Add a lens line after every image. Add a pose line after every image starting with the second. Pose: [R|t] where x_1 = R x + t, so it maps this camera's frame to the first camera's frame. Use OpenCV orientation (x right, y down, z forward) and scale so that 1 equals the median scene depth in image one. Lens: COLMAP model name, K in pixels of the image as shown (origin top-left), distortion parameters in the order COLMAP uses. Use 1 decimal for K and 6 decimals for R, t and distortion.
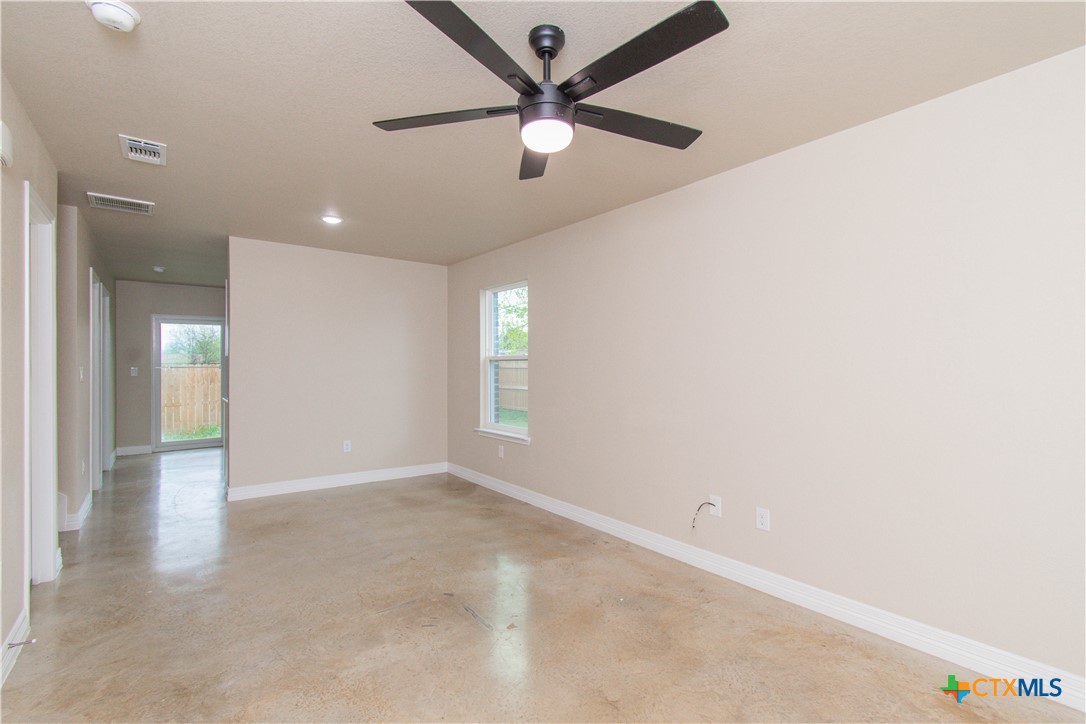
lens RADIAL K [[493.4, 0, 543.0], [0, 493.4, 362.0], [0, 0, 1]] dist [0.000005, -0.000204]
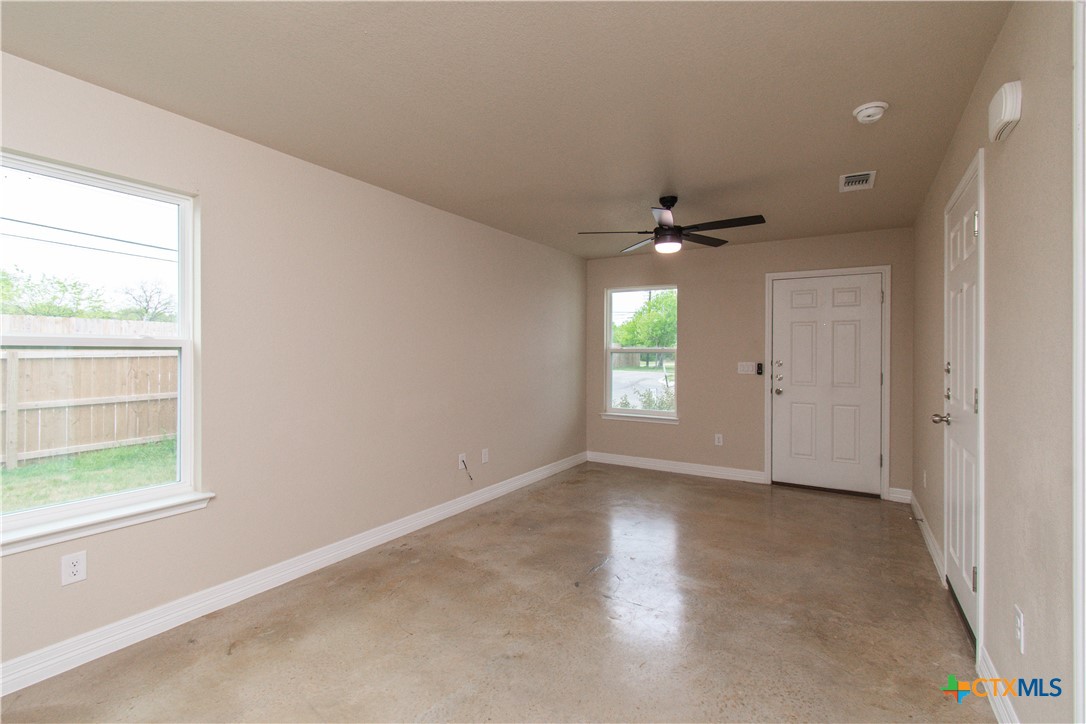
lens RADIAL K [[513.4, 0, 543.0], [0, 513.4, 362.0], [0, 0, 1]] dist [0.001516, 0.000094]
pose [[-0.366489, -0.016530, 0.930276, -0.975733], [-0.010465, 0.999852, 0.013644, 0.001473], [-0.930364, -0.004735, -0.366608, 1.247317]]
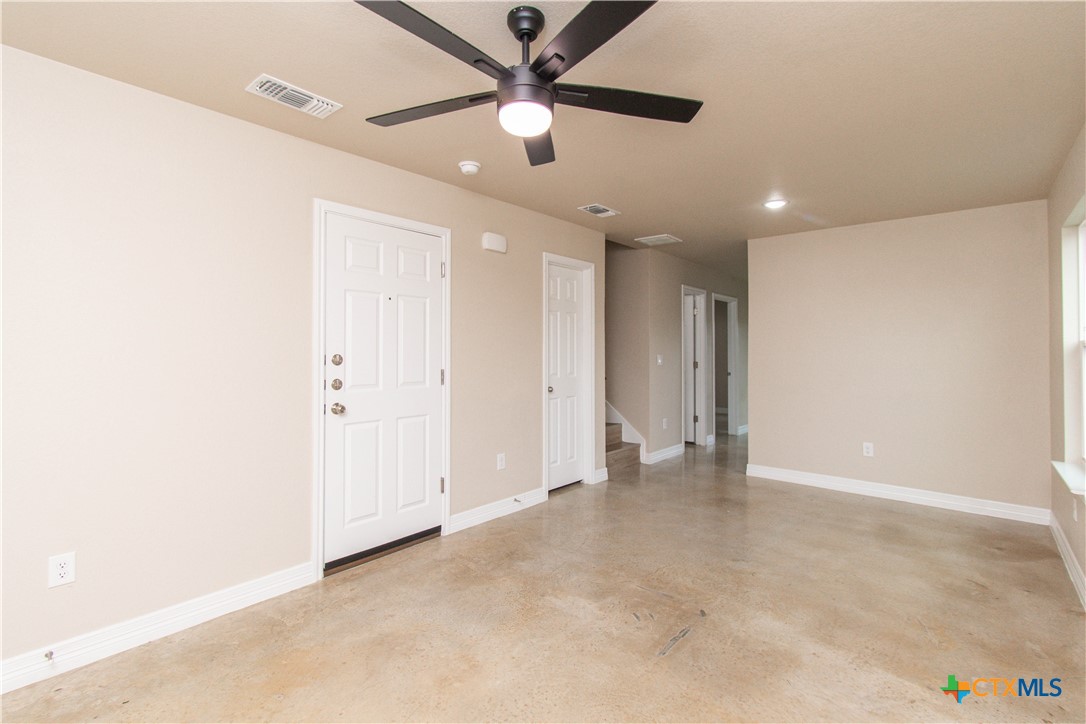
lens RADIAL K [[488.9, 0, 543.7], [0, 488.9, 345.9], [0, 0, 1]] dist [-0.002118, -0.000140]
pose [[0.207843, -0.017816, -0.978000, 0.524718], [0.003862, 0.999841, -0.017393, 0.007427], [0.978155, -0.000162, 0.207879, 0.464461]]
